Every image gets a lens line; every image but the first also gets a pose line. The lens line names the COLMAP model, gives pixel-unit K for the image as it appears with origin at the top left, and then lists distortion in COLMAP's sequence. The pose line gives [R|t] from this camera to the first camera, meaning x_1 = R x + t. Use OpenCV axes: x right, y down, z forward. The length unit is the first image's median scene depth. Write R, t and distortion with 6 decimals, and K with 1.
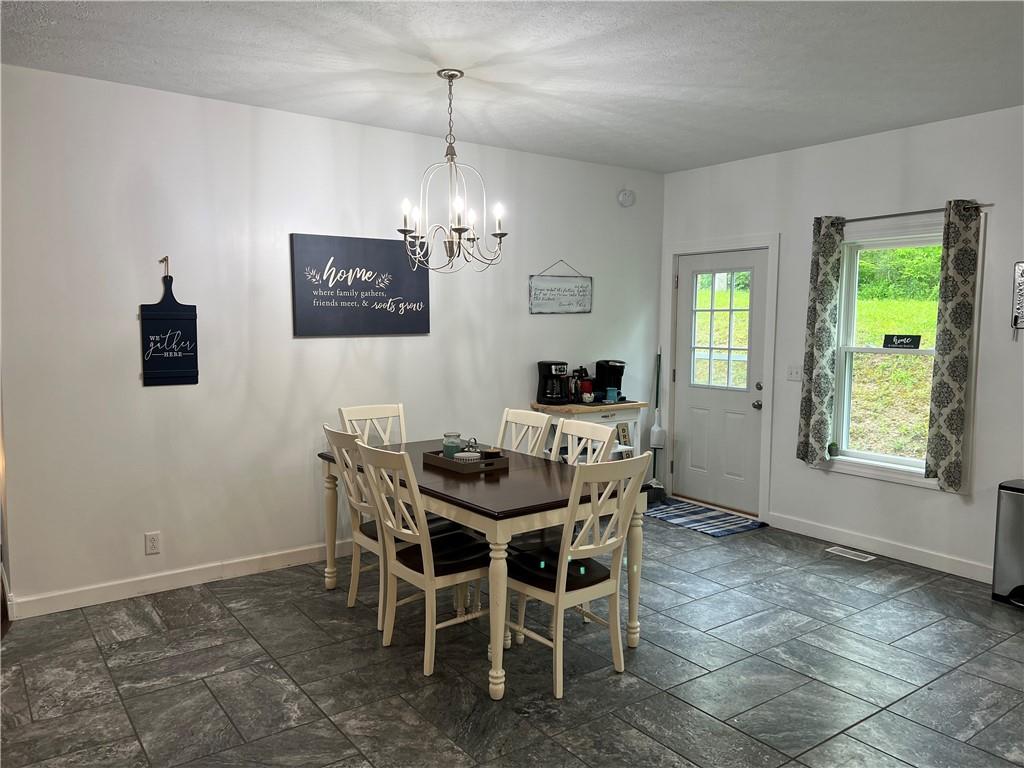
lens RADIAL K [[771.7, 0, 512.0], [0, 771.7, 384.0], [0, 0, 1]] dist [0.042974, -0.005886]
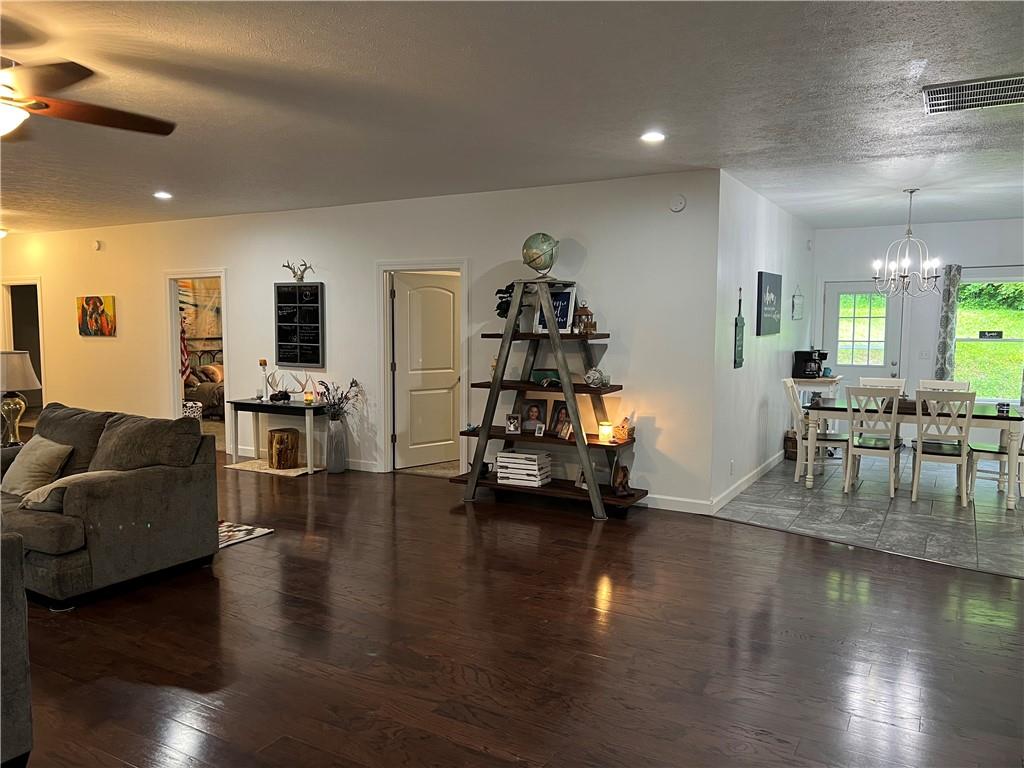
lens RADIAL K [[771.7, 0, 512.0], [0, 771.7, 384.0], [0, 0, 1]] dist [0.042974, -0.005886]
pose [[0.916227, -0.039361, 0.398721, -1.232985], [0.043542, 0.999051, -0.001431, 0.014704], [-0.398286, 0.018672, 0.917071, -0.225611]]
